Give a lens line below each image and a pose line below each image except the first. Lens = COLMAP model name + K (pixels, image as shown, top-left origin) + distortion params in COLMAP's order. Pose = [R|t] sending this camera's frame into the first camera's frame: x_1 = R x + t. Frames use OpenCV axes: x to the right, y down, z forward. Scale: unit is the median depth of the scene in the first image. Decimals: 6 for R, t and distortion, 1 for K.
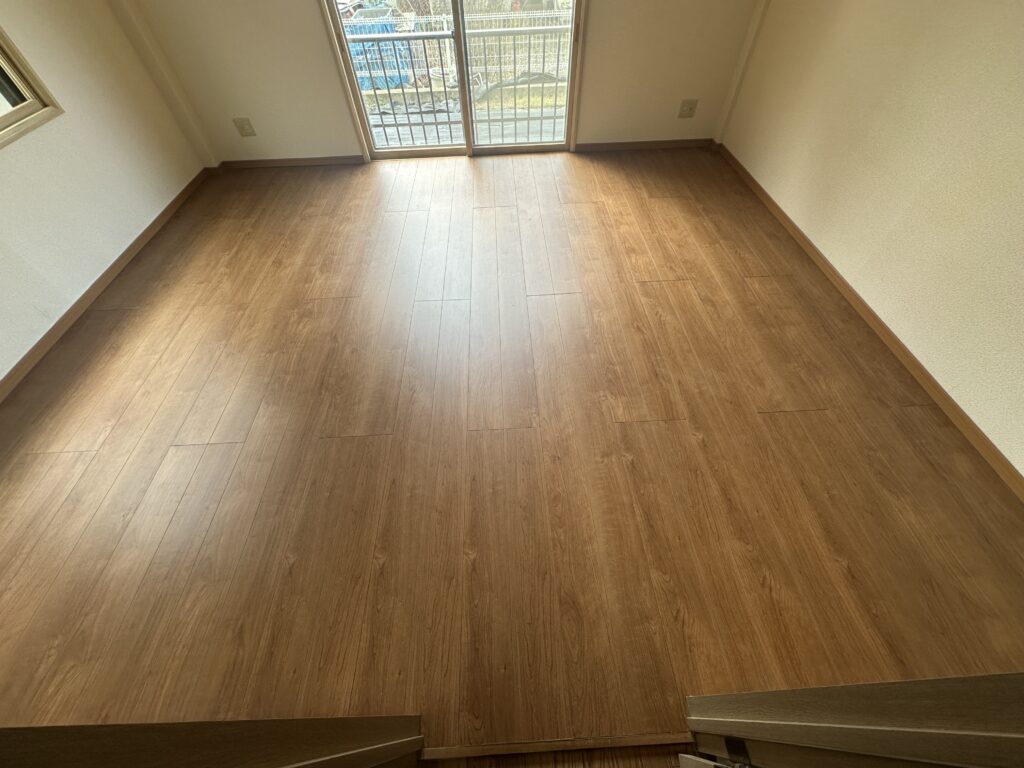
lens RADIAL K [[408.4, 0, 510.1], [0, 408.4, 384.6], [0, 0, 1]] dist [-0.002272, 0.001030]
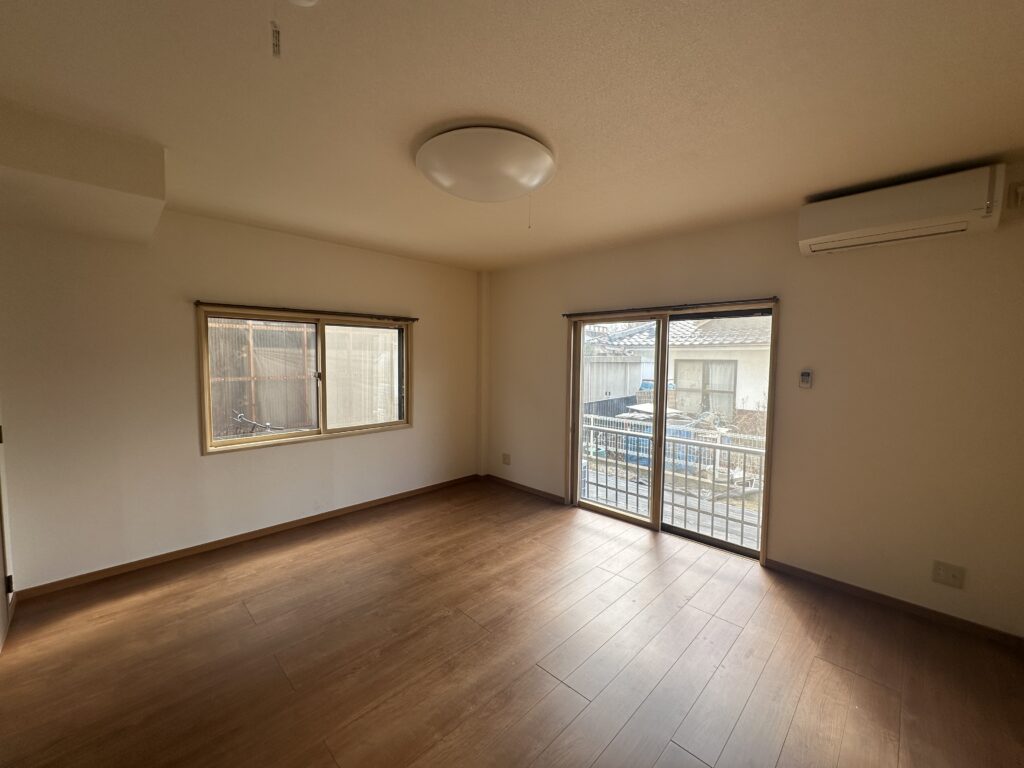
lens RADIAL K [[408.4, 0, 510.9], [0, 408.4, 378.4], [0, 0, 1]] dist [-0.002272, 0.001030]
pose [[0.678154, 0.068744, -0.731697, 0.700183], [-0.589044, 0.646205, -0.485228, -0.187989], [0.439470, 0.760062, 0.478720, 0.132144]]
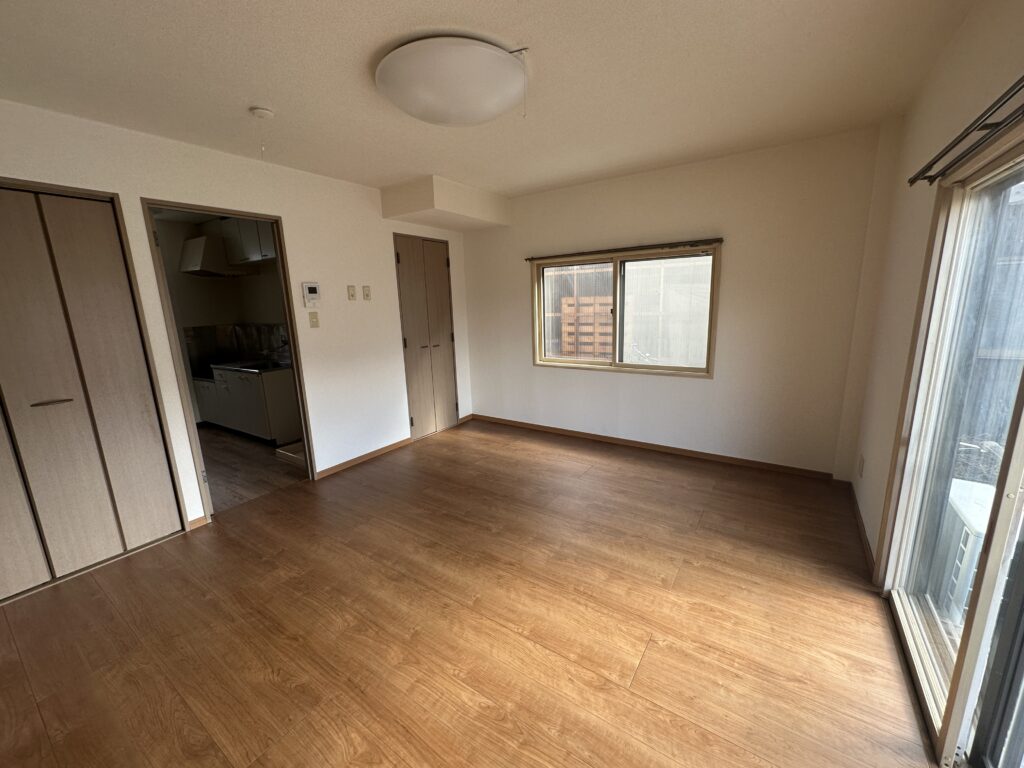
lens RADIAL K [[408.4, 0, 513.6], [0, 408.4, 381.4], [0, 0, 1]] dist [-0.002272, 0.001030]
pose [[-0.591561, 0.203933, -0.780043, 0.655214], [-0.598392, 0.537354, 0.594287, -1.324259], [0.540354, 0.818329, -0.195846, 1.057292]]
